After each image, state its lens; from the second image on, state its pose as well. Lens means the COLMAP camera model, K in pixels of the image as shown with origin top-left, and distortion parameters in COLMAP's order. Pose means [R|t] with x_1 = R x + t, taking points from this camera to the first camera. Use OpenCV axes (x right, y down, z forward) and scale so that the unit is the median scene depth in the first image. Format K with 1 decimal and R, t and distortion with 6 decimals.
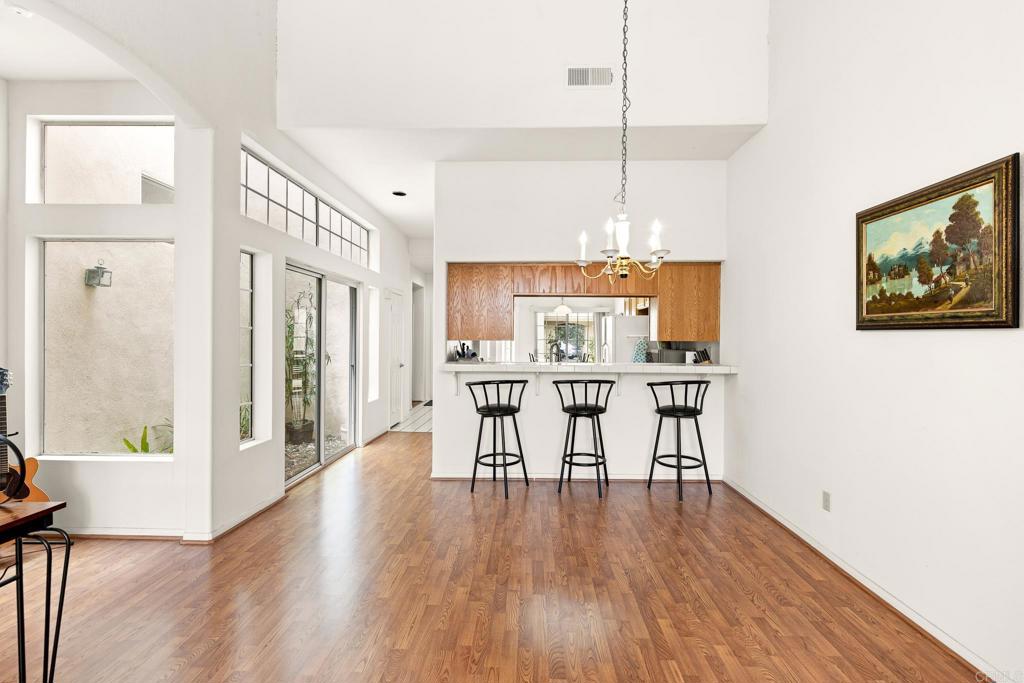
lens RADIAL K [[458.2, 0, 520.8], [0, 458.2, 338.8], [0, 0, 1]] dist [0.006301, -0.000899]
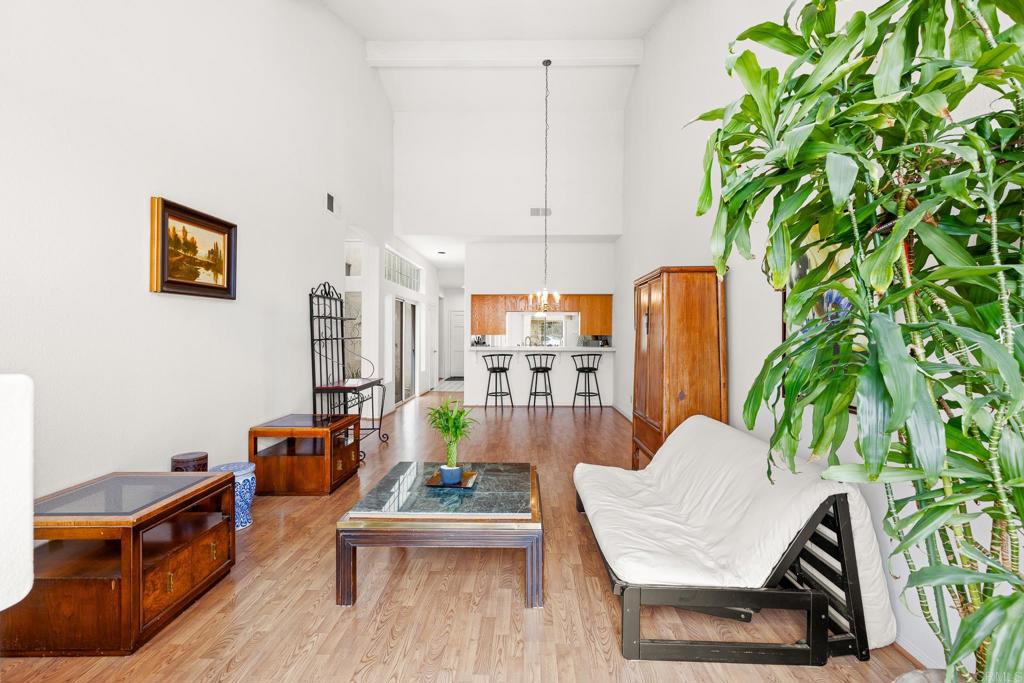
lens RADIAL K [[458.2, 0, 513.1], [0, 458.2, 337.0], [0, 0, 1]] dist [0.006301, -0.000899]
pose [[0.999988, -0.001432, -0.004731, 0.024422], [0.001510, 0.999863, 0.016494, -0.019411], [0.004707, -0.016501, 0.999853, -0.938976]]
